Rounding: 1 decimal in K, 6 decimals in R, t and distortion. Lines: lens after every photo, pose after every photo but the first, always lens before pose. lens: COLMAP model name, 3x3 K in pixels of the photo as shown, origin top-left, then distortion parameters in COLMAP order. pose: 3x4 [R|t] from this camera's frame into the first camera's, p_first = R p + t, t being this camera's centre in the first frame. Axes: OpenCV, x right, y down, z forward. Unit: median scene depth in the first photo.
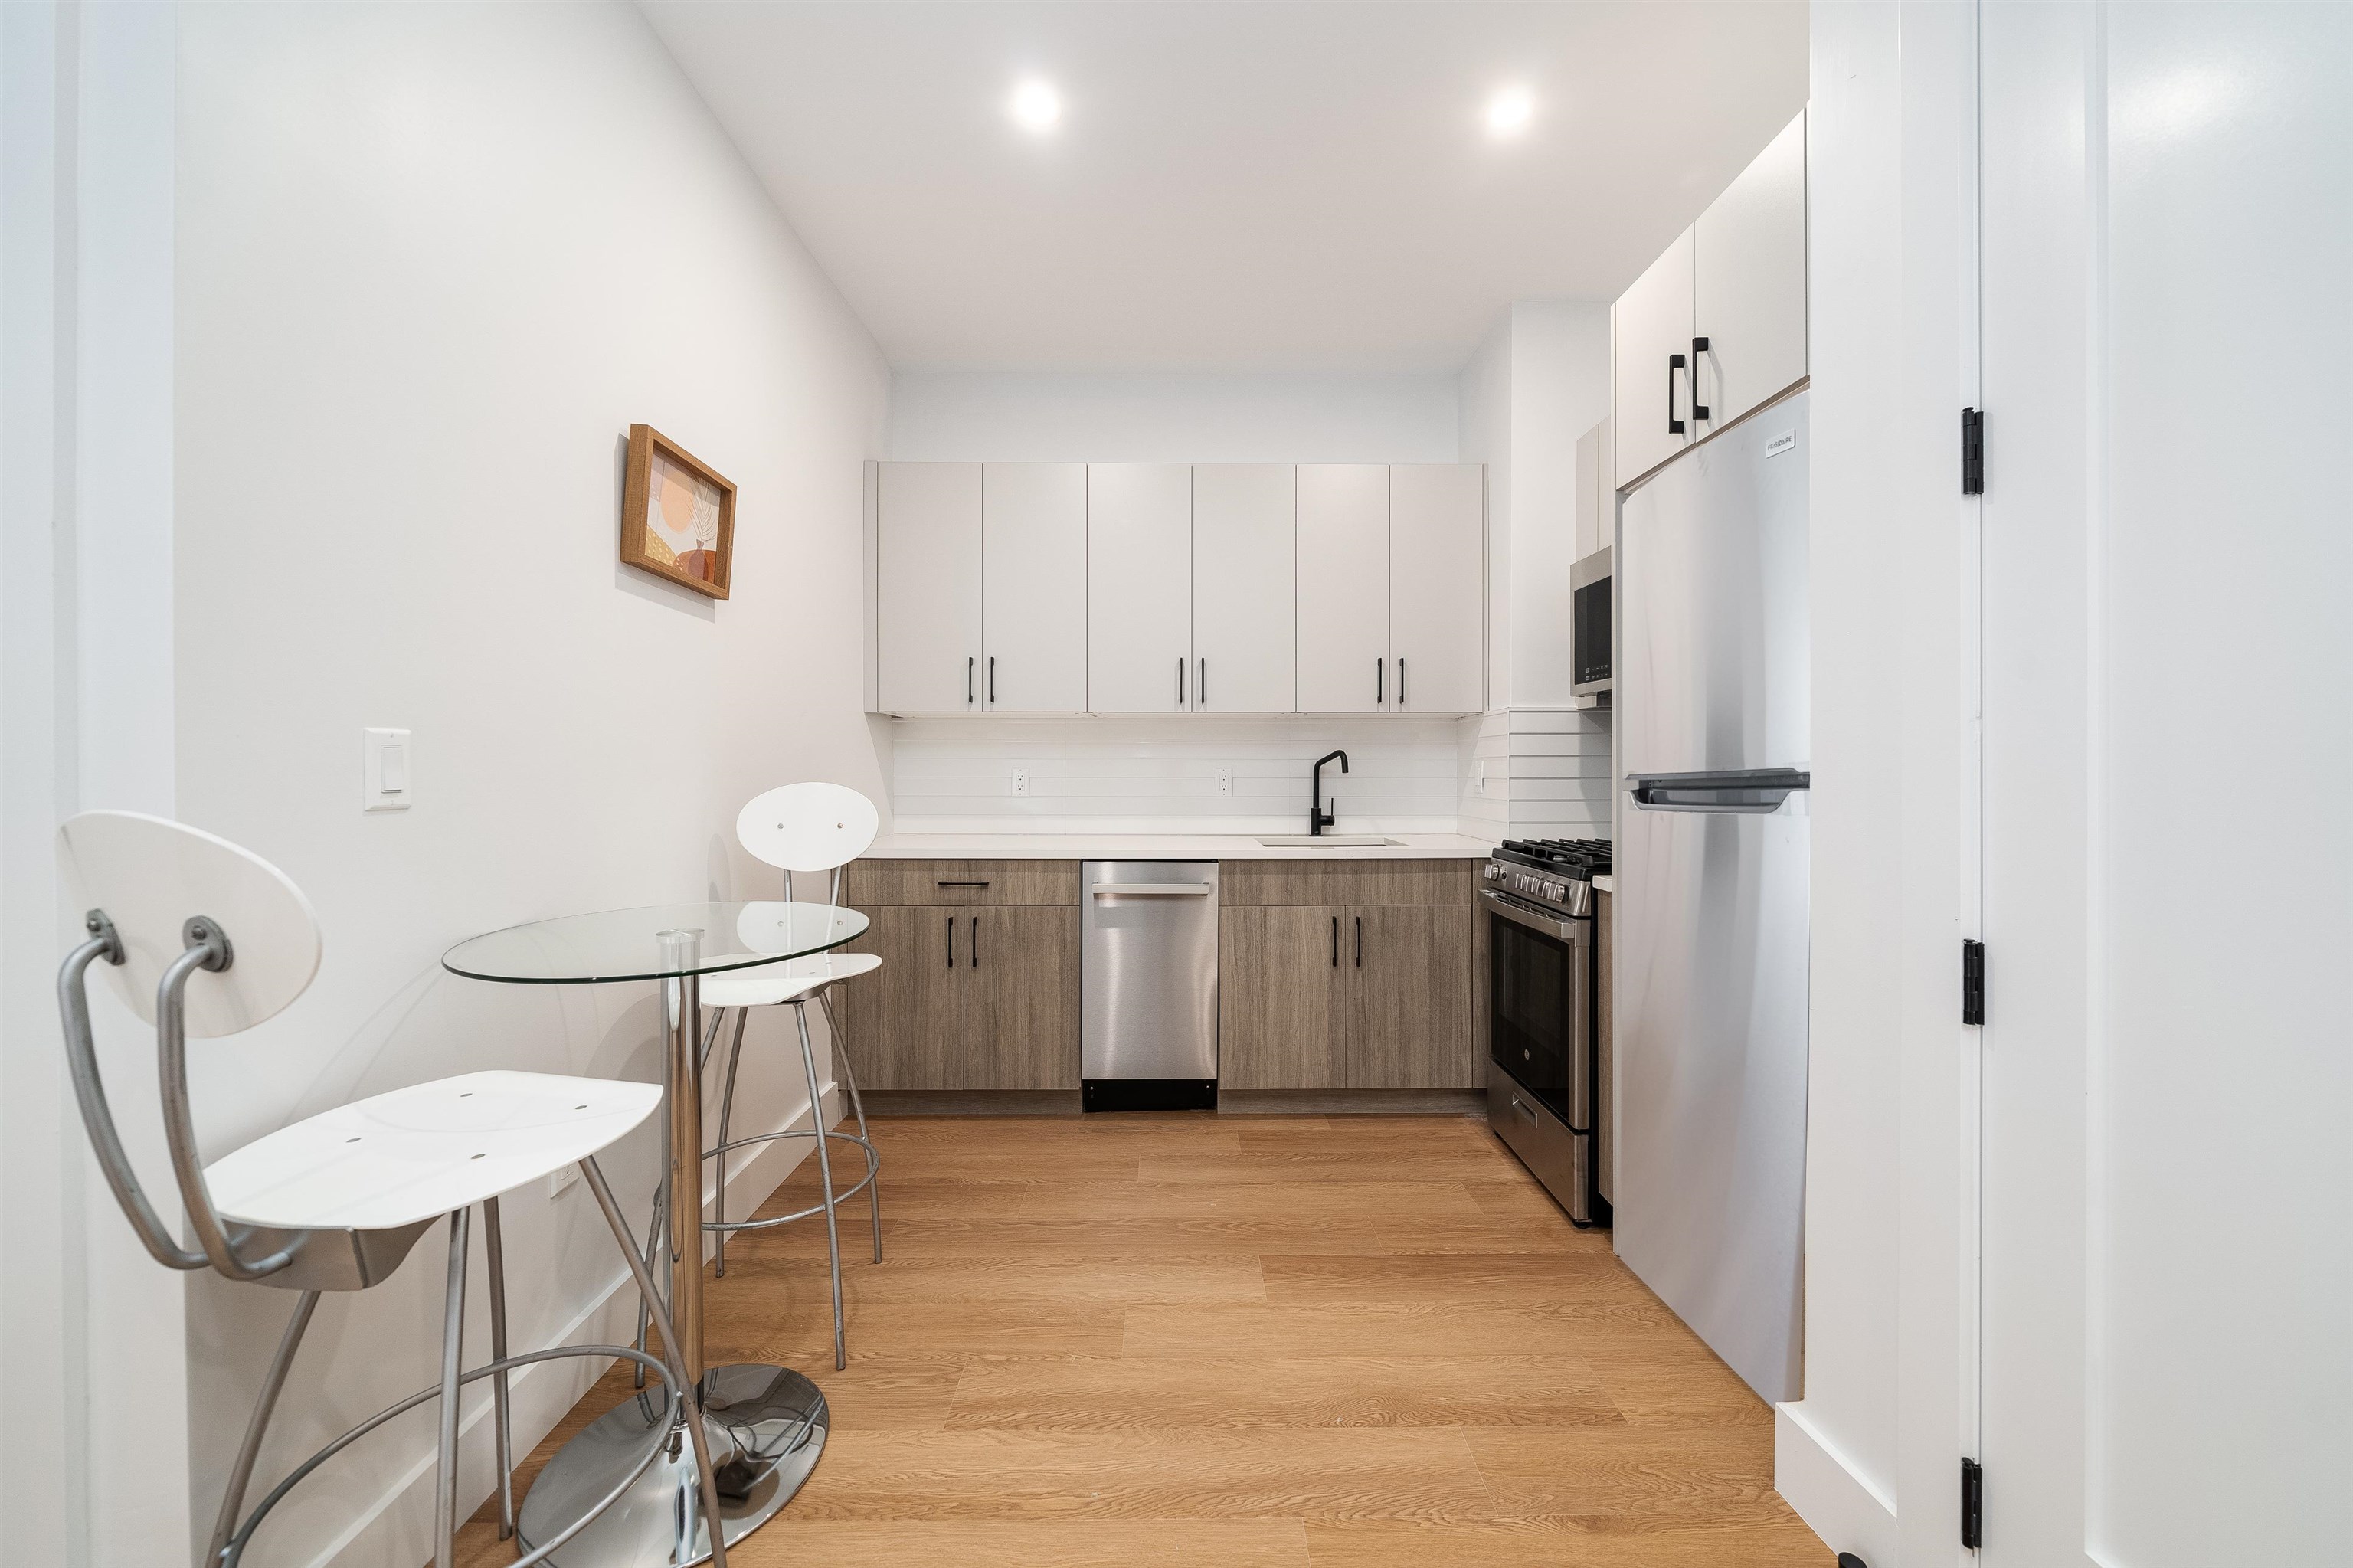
lens RADIAL K [[918.4, 0, 1173.4], [0, 918.4, 774.6], [0, 0, 1]] dist [0.000086, -0.000019]
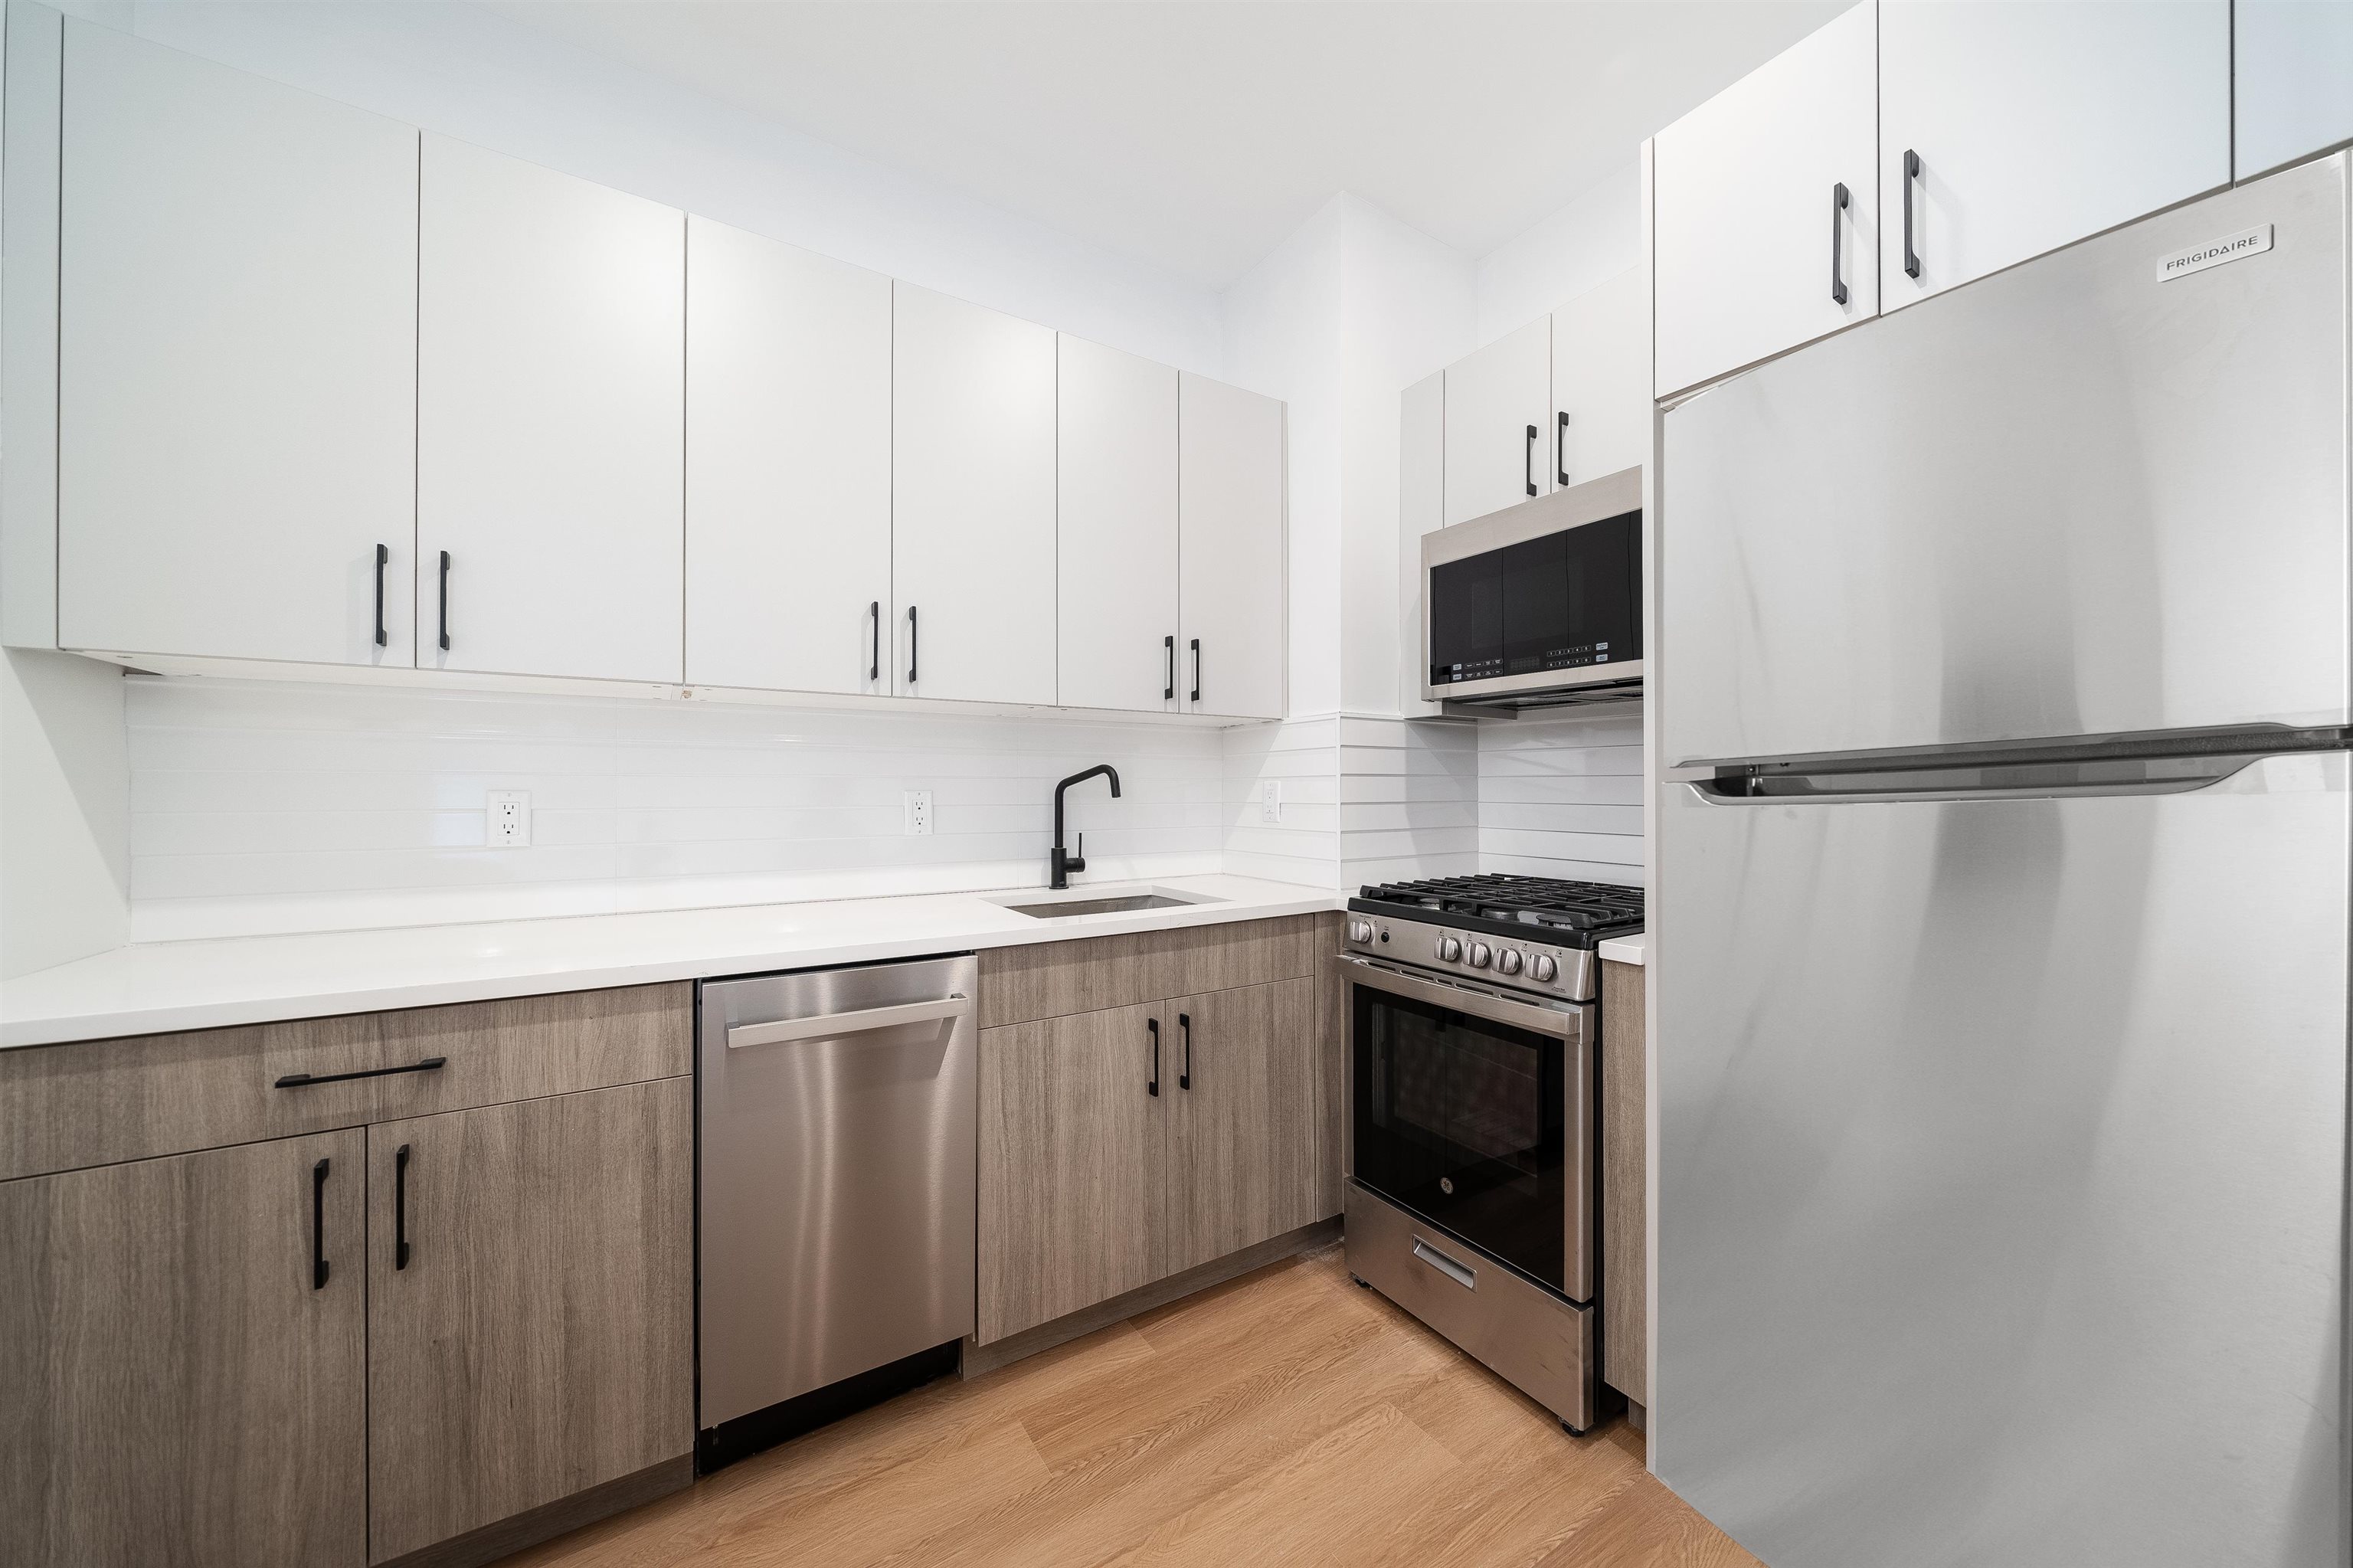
lens RADIAL K [[820.7, 0, 1185.5], [0, 820.7, 790.3], [0, 0, 1]] dist [-0.004533, -0.000293]
pose [[0.834656, -0.001647, 0.550768, -0.124250], [0.004626, 0.999981, -0.004019, -0.004925], [-0.550751, 0.005902, 0.834648, 0.497709]]
